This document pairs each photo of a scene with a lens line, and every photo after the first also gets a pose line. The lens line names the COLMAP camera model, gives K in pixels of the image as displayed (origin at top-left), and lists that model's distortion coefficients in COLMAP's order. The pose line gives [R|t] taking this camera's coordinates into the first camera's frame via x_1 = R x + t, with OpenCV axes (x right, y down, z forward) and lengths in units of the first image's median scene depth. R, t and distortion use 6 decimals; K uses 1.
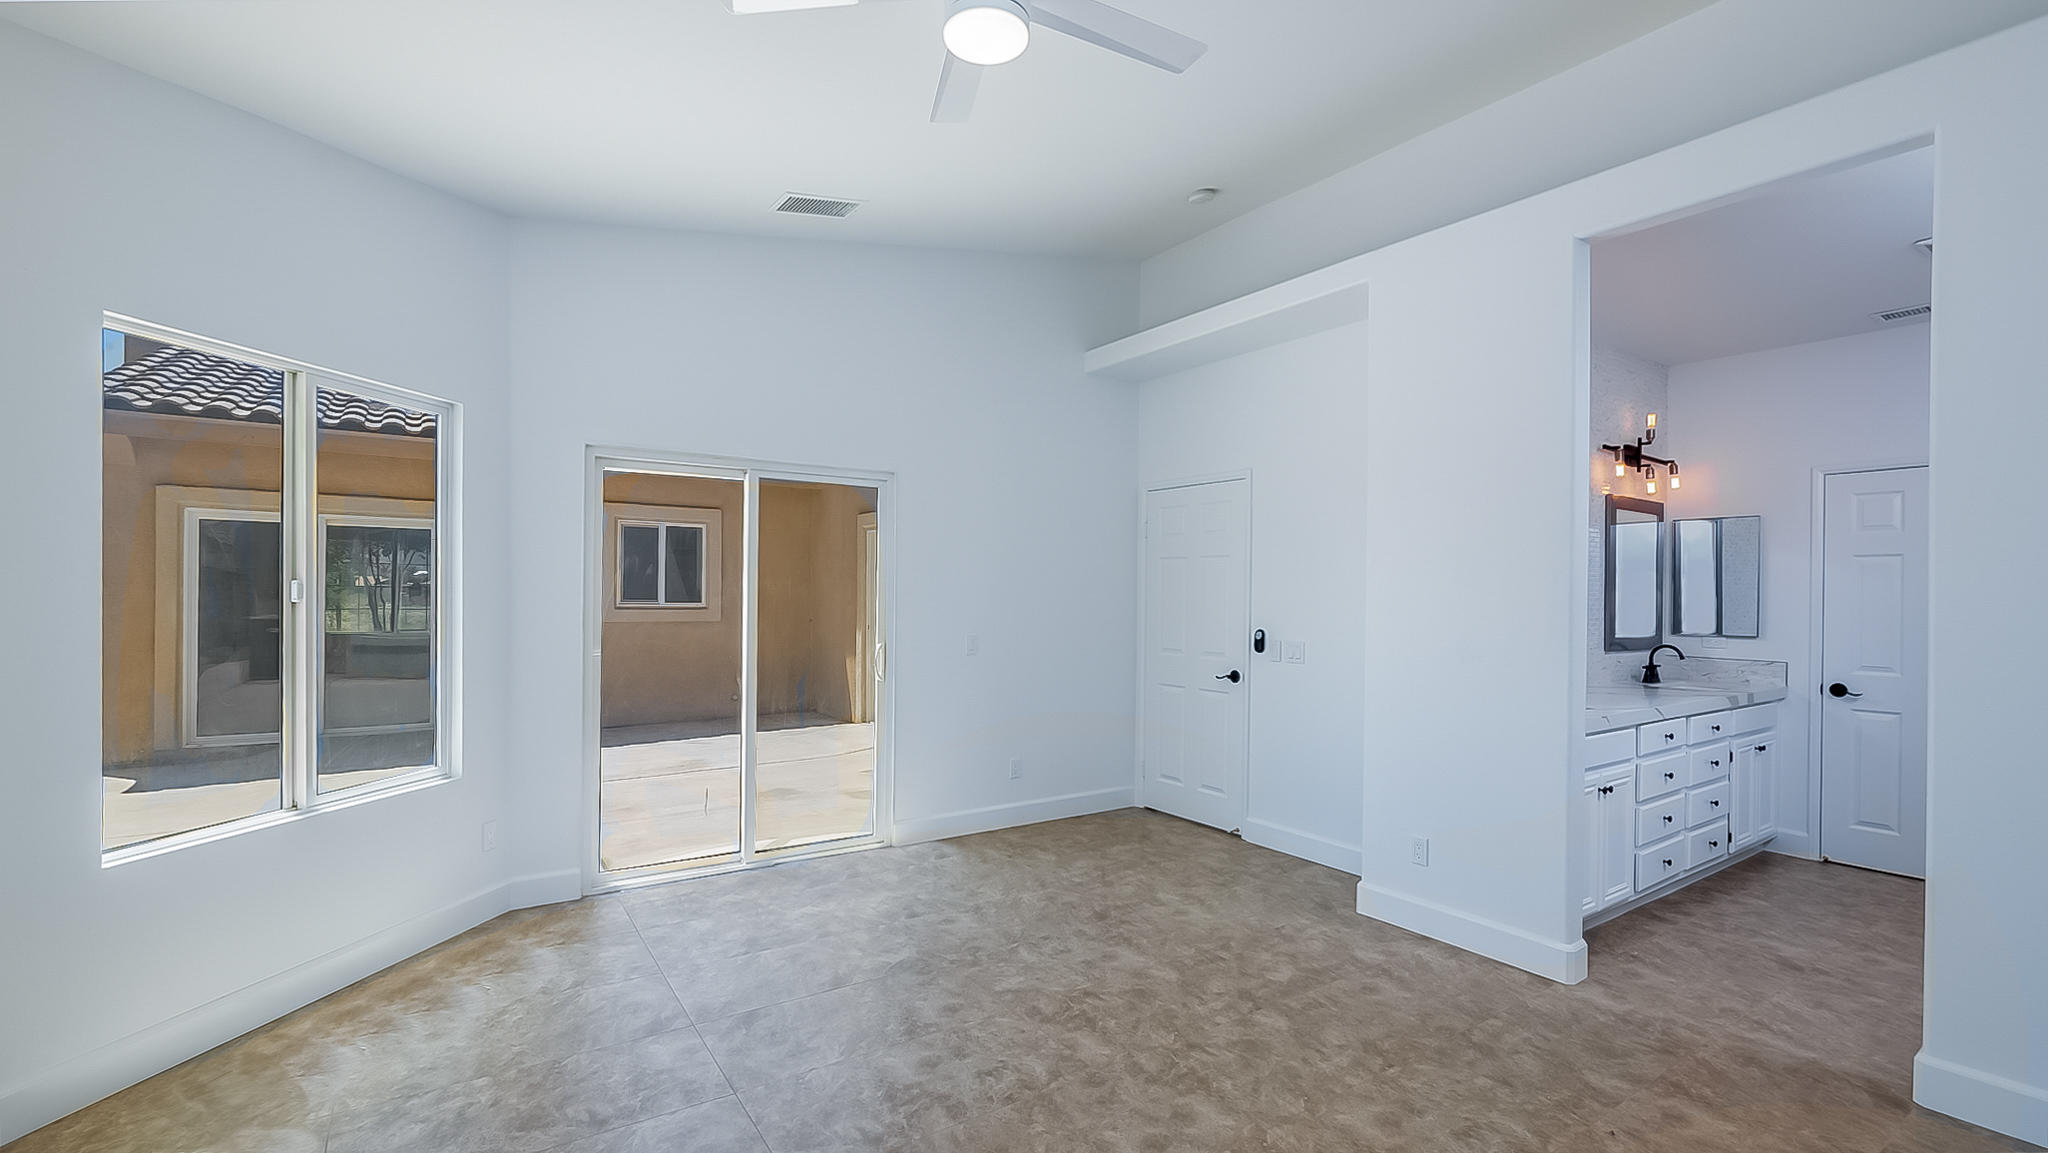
lens RADIAL K [[879.9, 0, 1023.6], [0, 879.9, 598.6], [0, 0, 1]] dist [-0.002563, -0.000327]
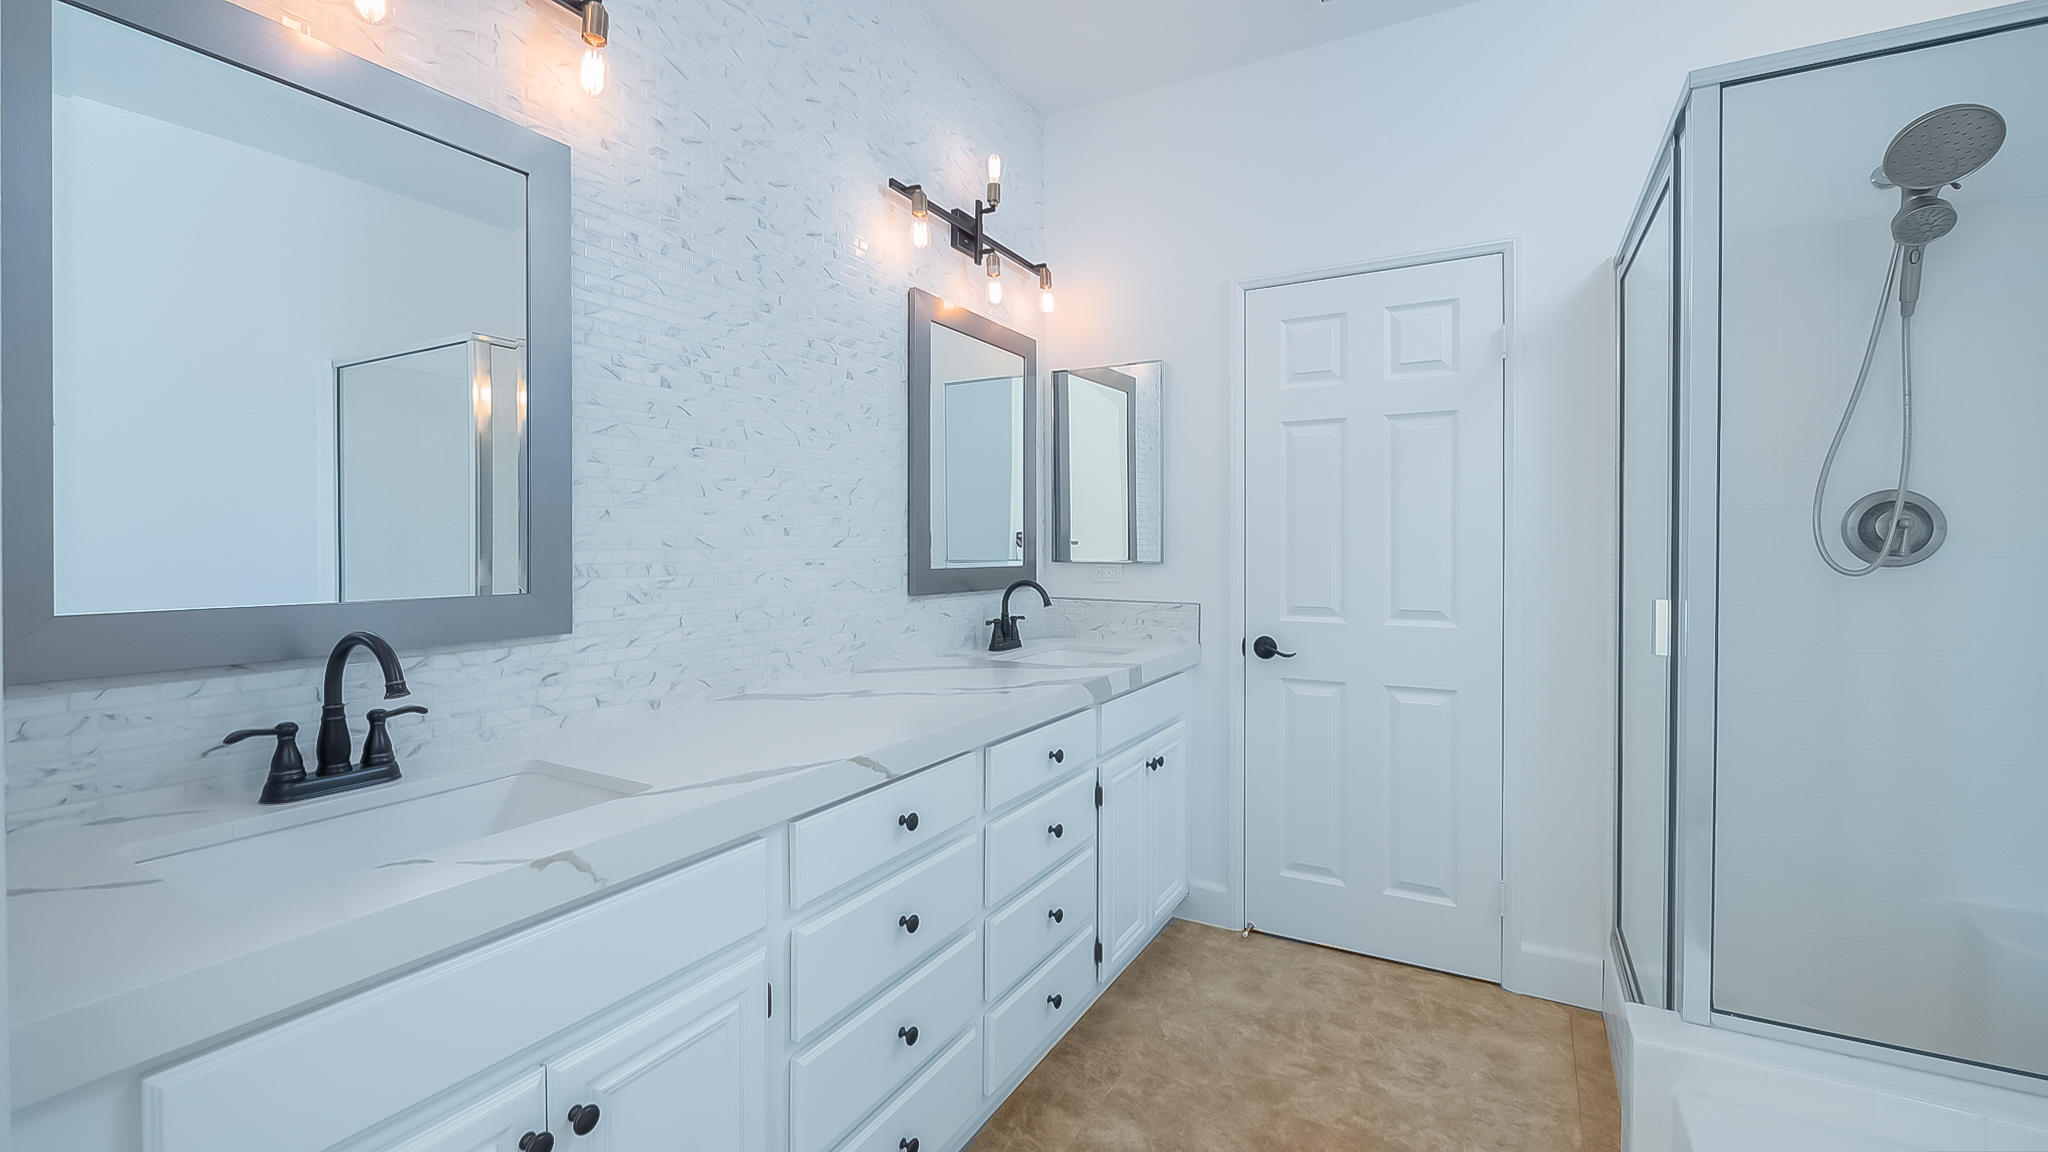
lens RADIAL K [[879.9, 0, 1011.9], [0, 879.9, 548.9], [0, 0, 1]] dist [-0.002563, -0.000327]
pose [[0.902506, -0.013395, 0.430469, 0.498217], [0.010871, 0.999906, 0.008324, 0.029029], [-0.430540, -0.002833, 0.902567, 0.515651]]
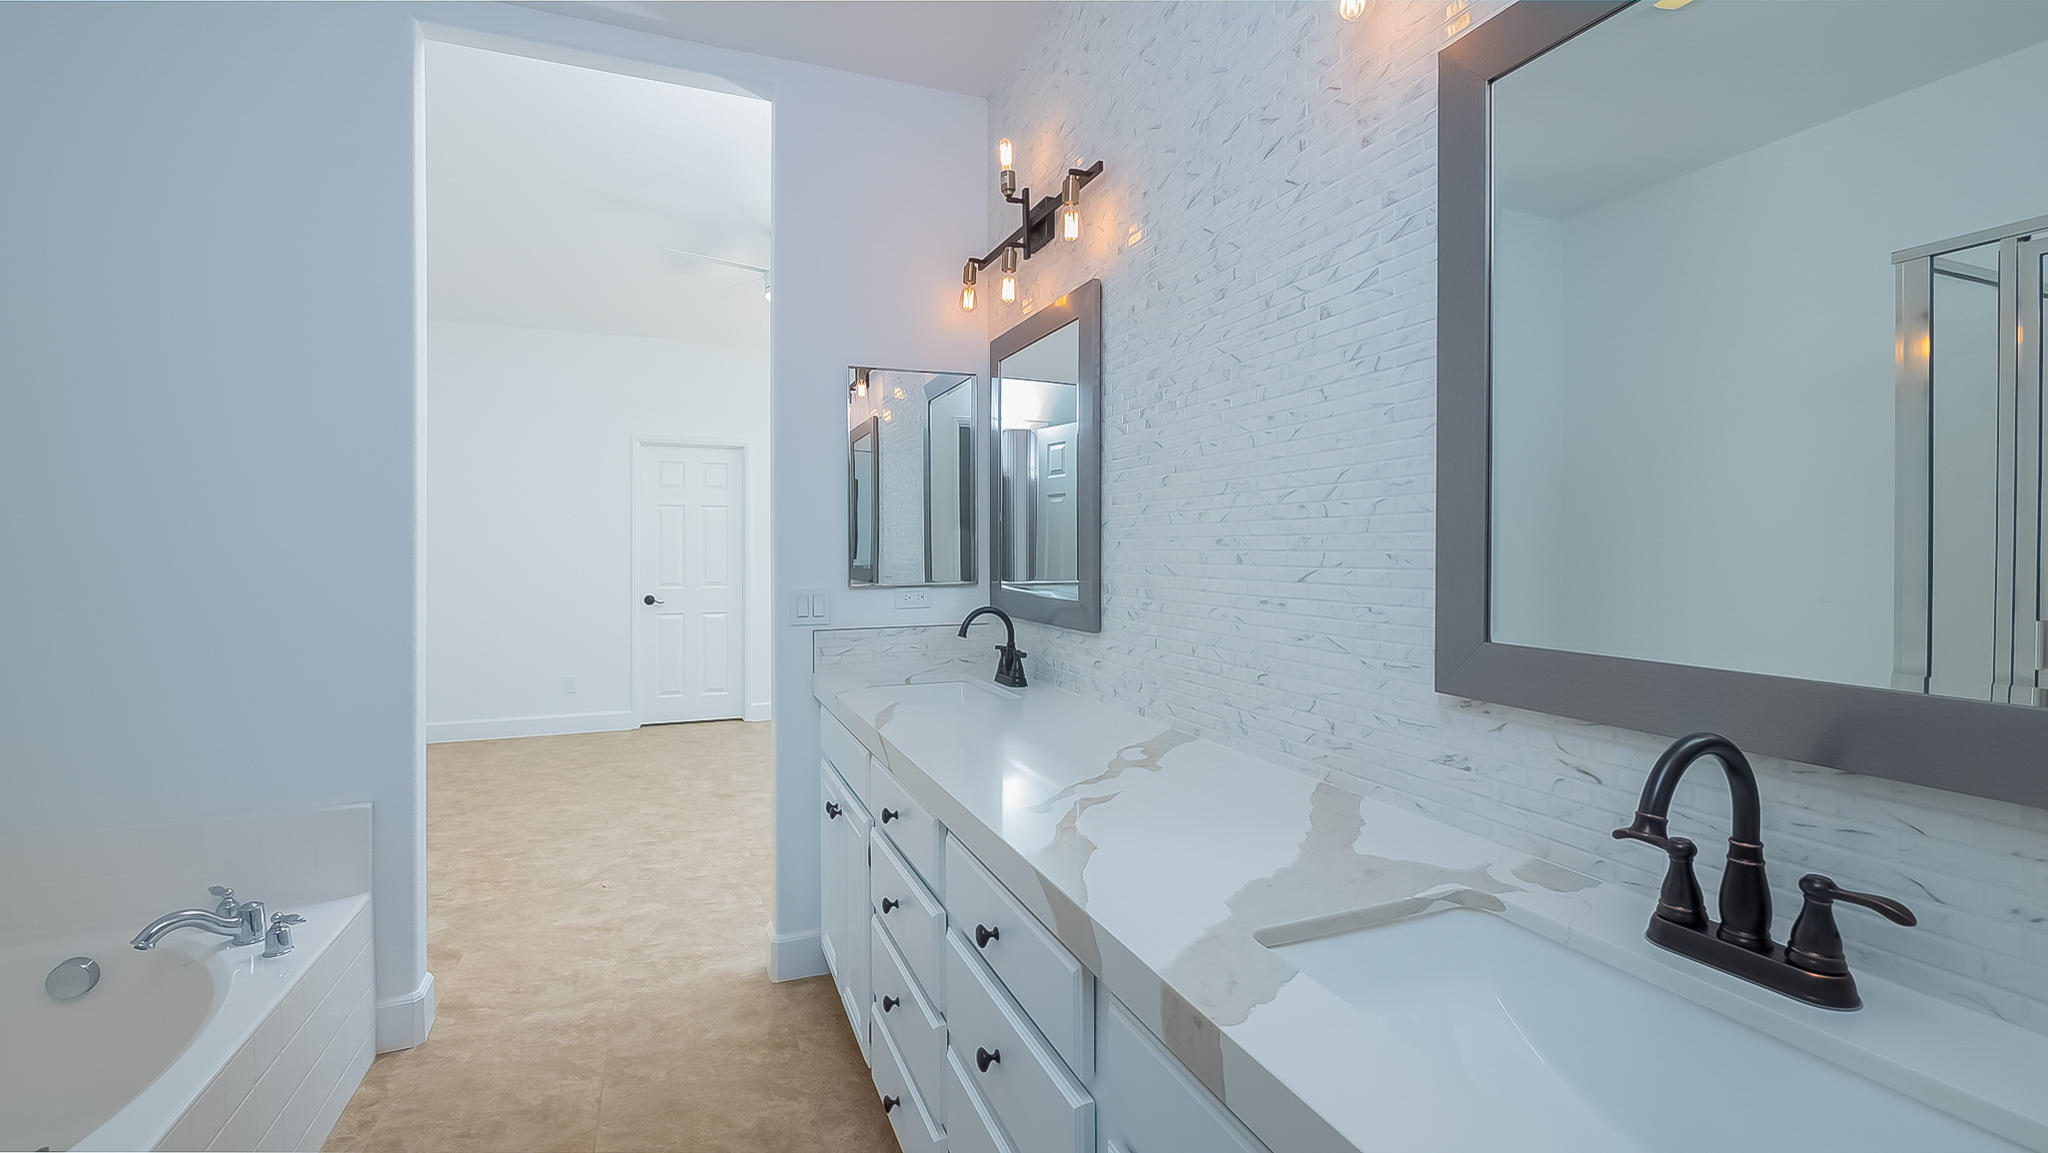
lens RADIAL K [[879.9, 0, 1025.6], [0, 879.9, 557.3], [0, 0, 1]] dist [-0.002563, -0.000327]
pose [[-0.213373, -0.003464, -0.976965, 0.931699], [-0.010780, 0.999941, -0.001192, 0.023737], [0.976911, 0.010277, -0.213397, 0.939094]]
